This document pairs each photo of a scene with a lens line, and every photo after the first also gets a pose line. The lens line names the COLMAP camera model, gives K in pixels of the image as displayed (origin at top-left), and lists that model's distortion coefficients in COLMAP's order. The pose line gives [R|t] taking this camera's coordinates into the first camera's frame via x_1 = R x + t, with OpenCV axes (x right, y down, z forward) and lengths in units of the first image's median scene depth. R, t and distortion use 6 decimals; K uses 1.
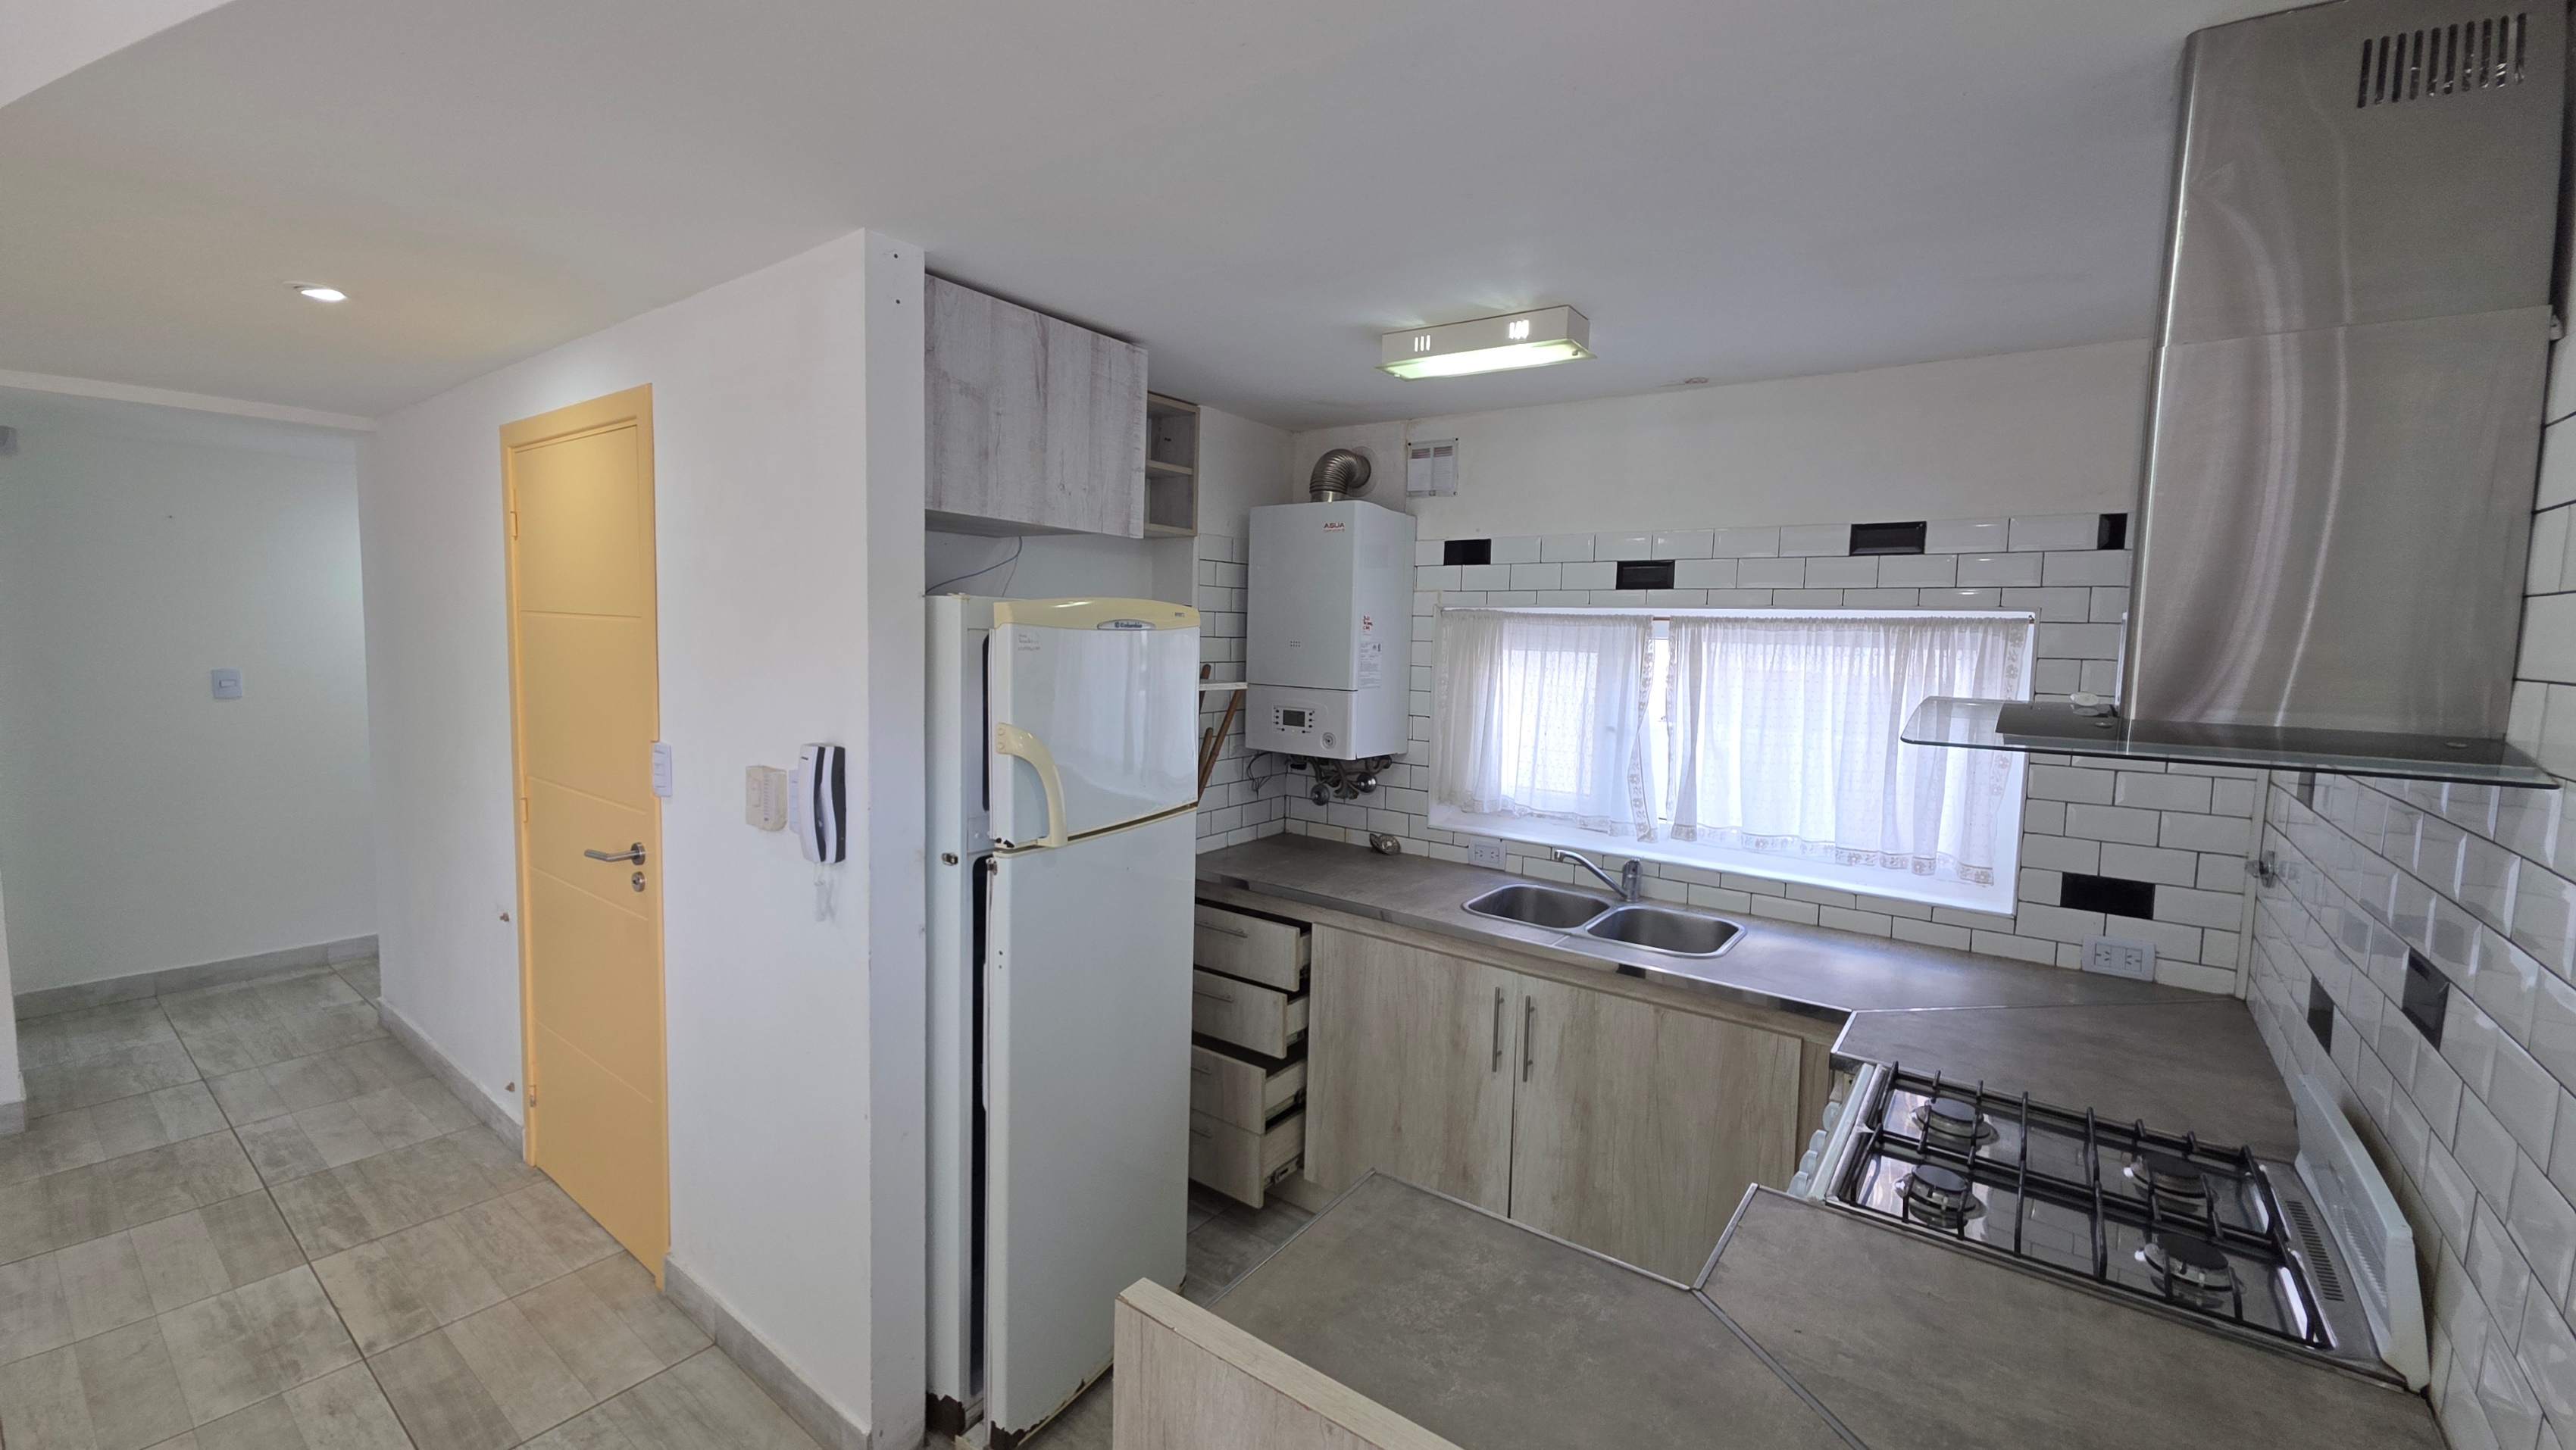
lens RADIAL K [[1023.4, 0, 1287.4], [0, 1023.4, 711.0], [0, 0, 1]] dist [0.015799, -0.009922]
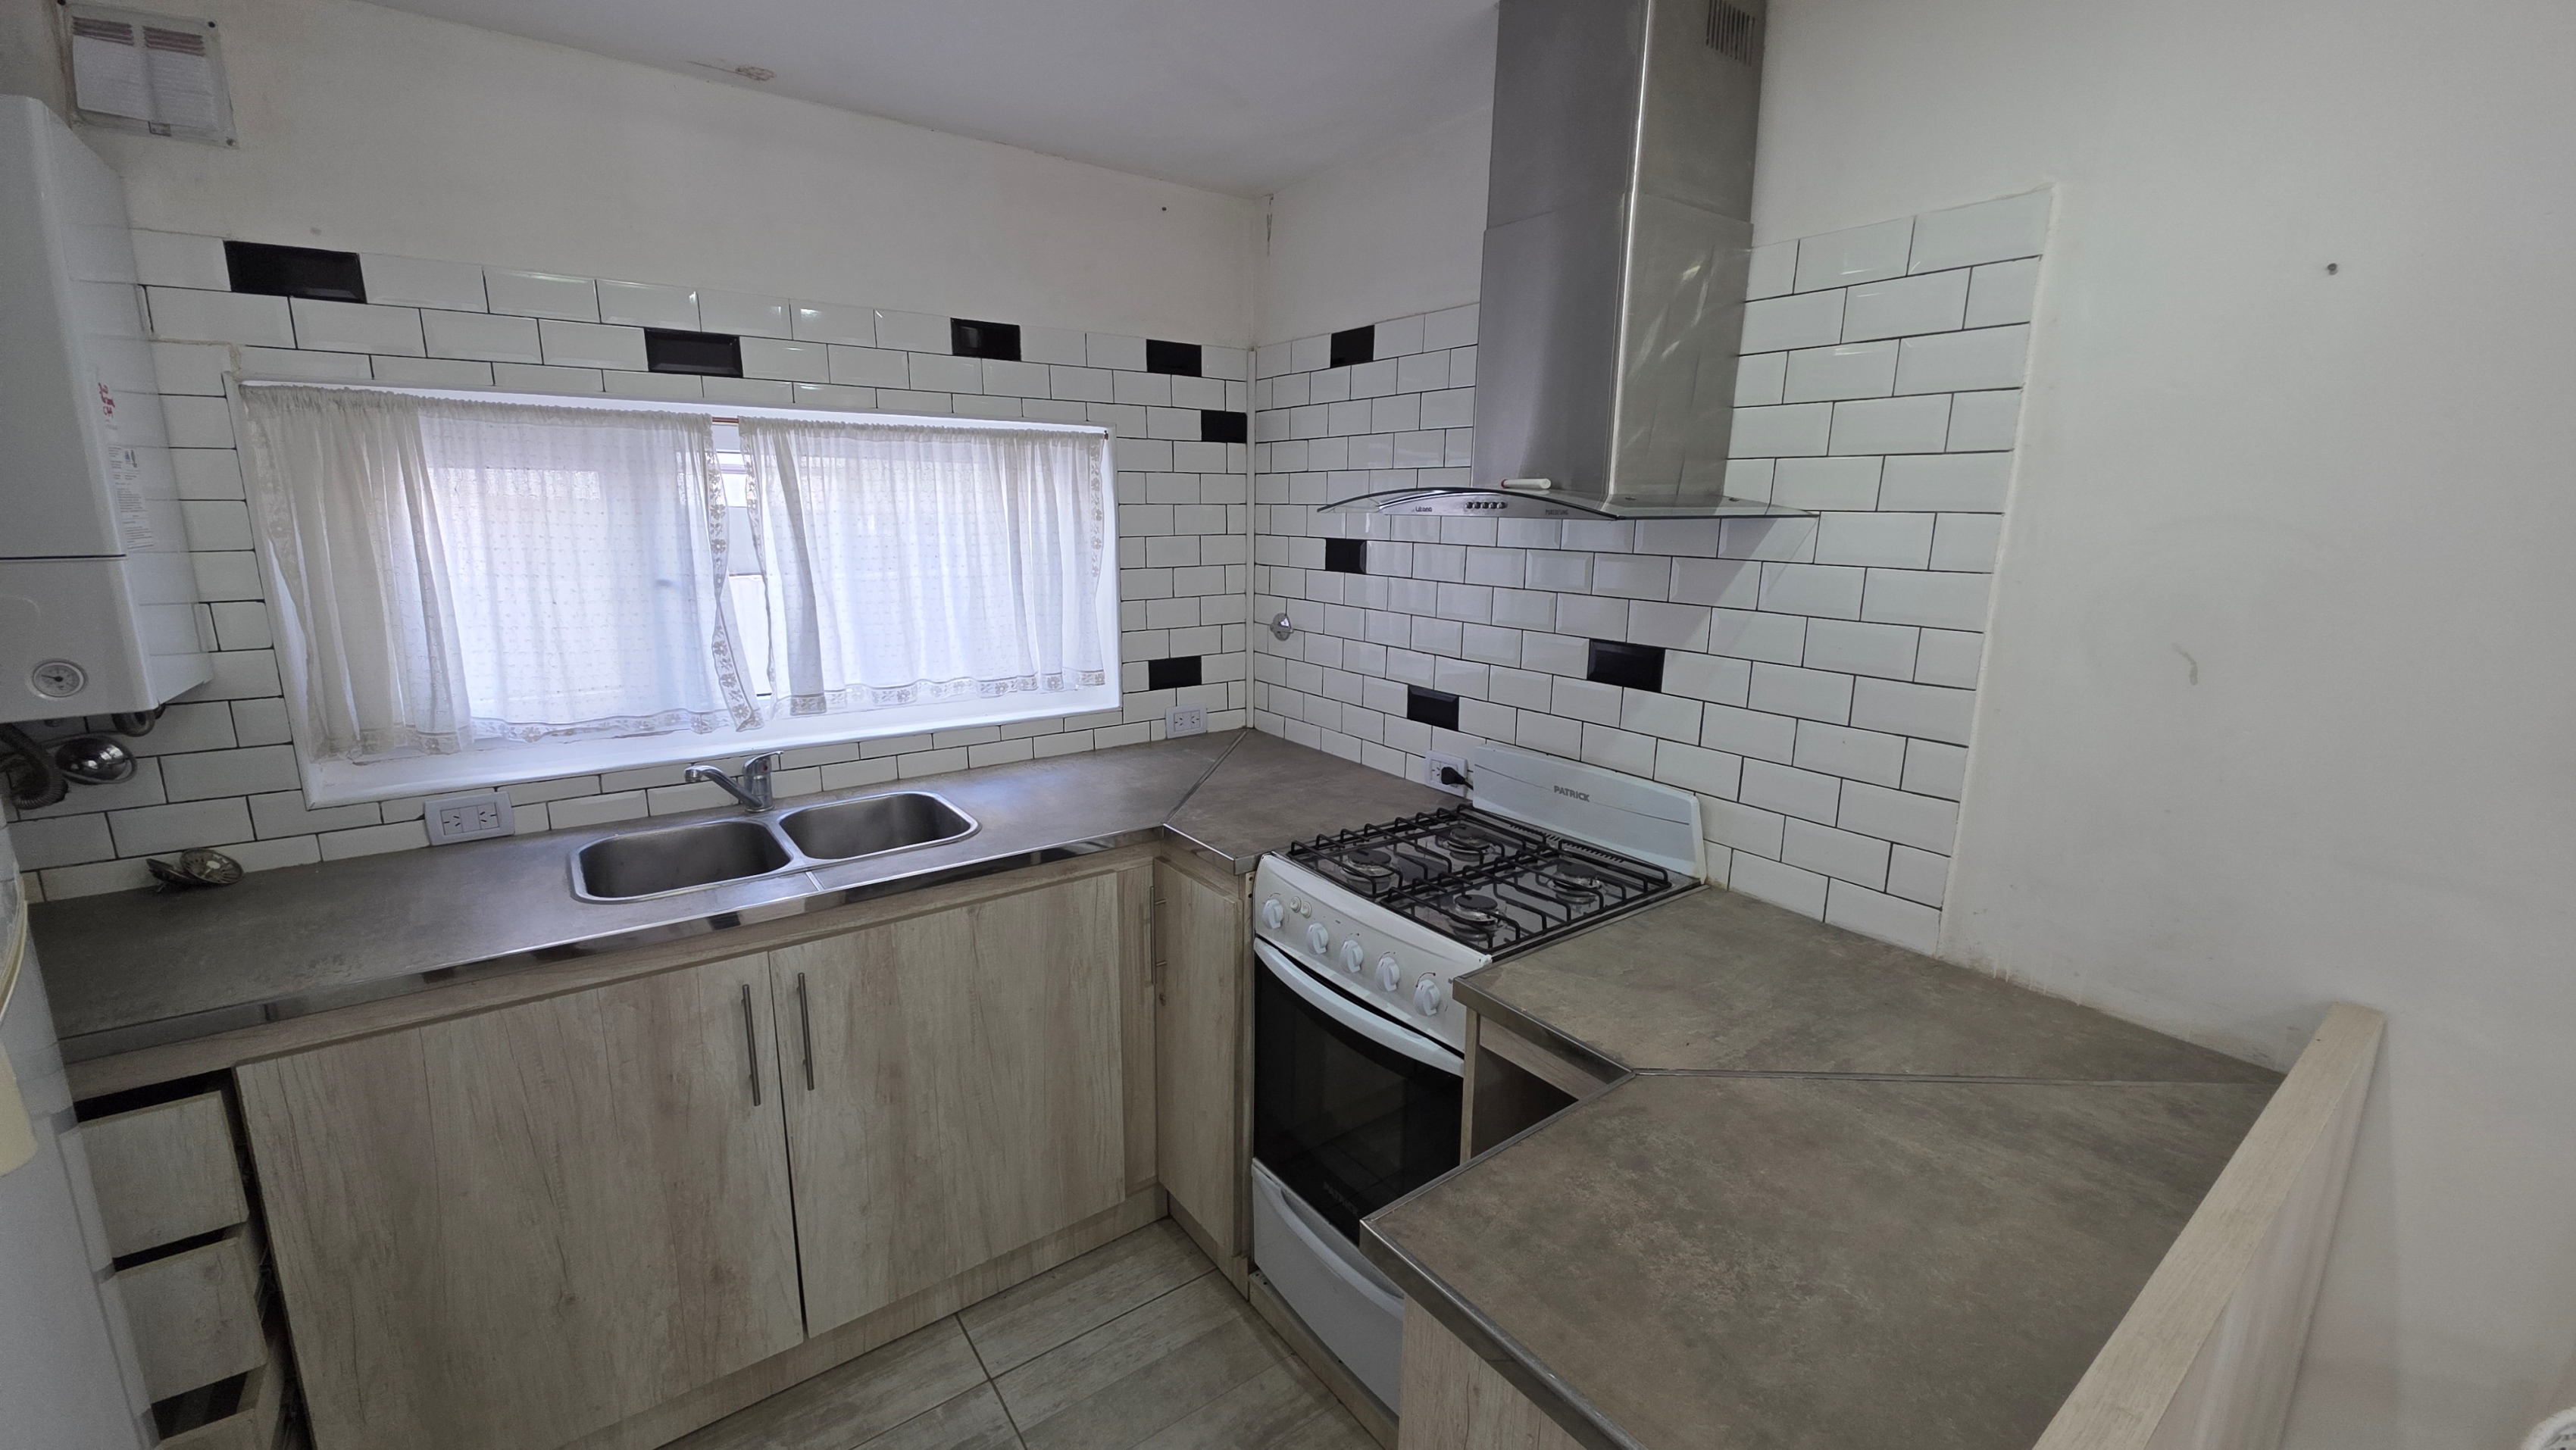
lens RADIAL K [[1023.4, 0, 1287.4], [0, 1023.4, 711.0], [0, 0, 1]] dist [0.015799, -0.009922]
pose [[0.293347, -0.213837, 0.931784, -0.263121], [0.074275, 0.976815, 0.200788, -0.007220], [-0.953116, 0.010308, 0.302429, 0.463157]]
